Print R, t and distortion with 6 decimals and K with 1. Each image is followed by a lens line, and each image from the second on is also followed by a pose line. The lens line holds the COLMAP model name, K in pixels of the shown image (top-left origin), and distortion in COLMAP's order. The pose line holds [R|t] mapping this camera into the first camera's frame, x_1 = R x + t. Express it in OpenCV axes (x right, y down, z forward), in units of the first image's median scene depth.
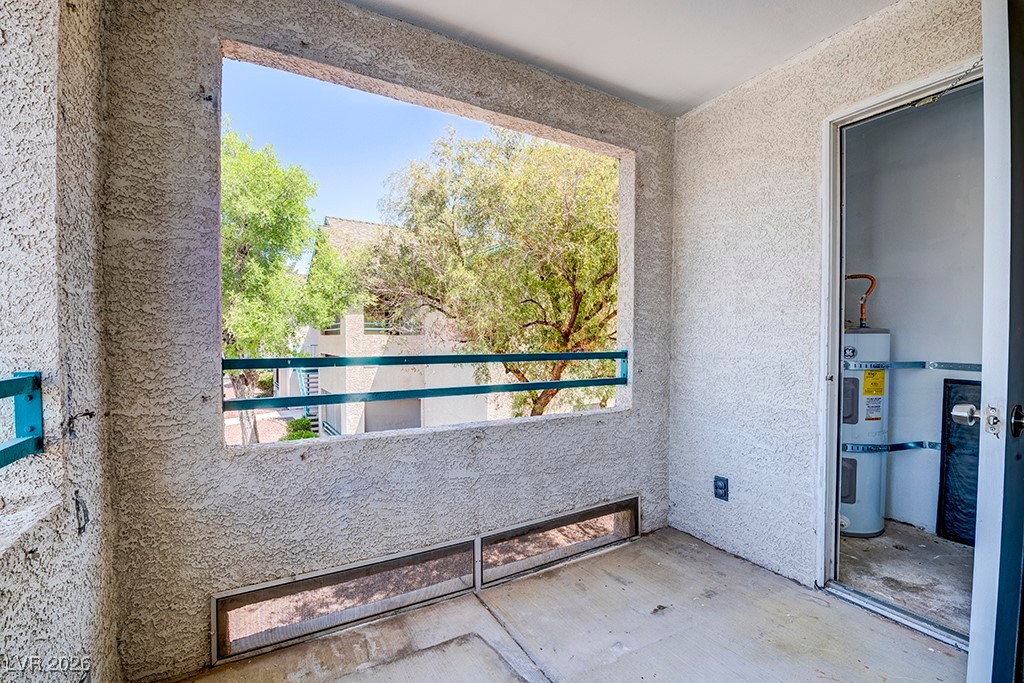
lens RADIAL K [[446.1, 0, 520.1], [0, 446.1, 344.3], [0, 0, 1]] dist [-0.001503, -0.009901]
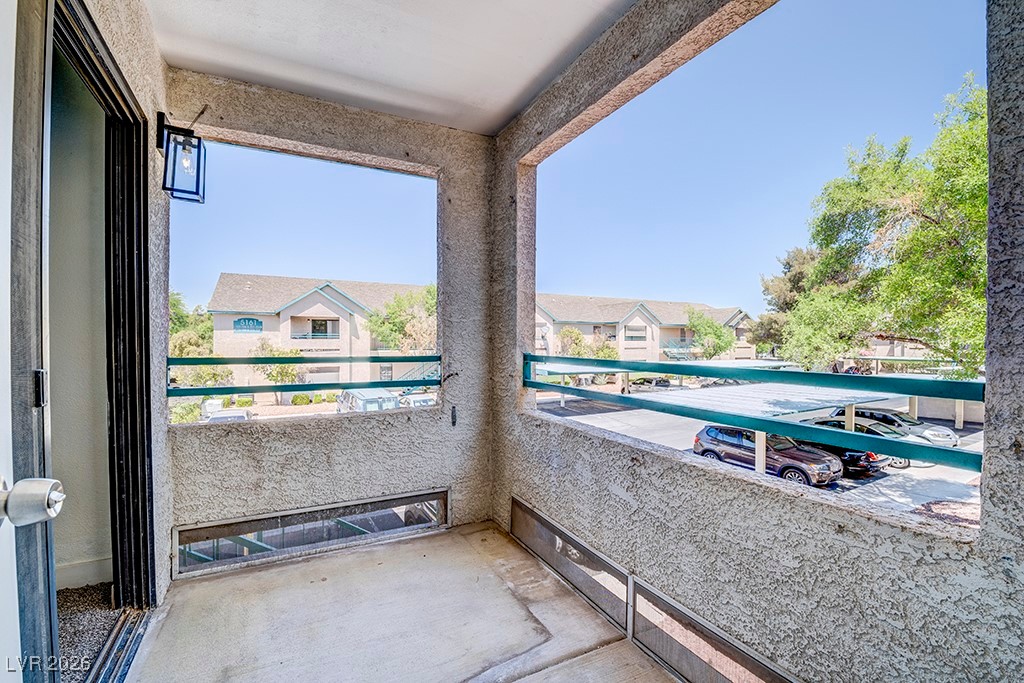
lens RADIAL K [[443.4, 0, 520.8], [0, 443.4, 344.7], [0, 0, 1]] dist [-0.001207, -0.009798]
pose [[-0.026985, 0.007888, -0.999605, 0.812669], [-0.019483, 0.999775, 0.008415, -0.013919], [0.999446, 0.019702, -0.026825, 0.867238]]
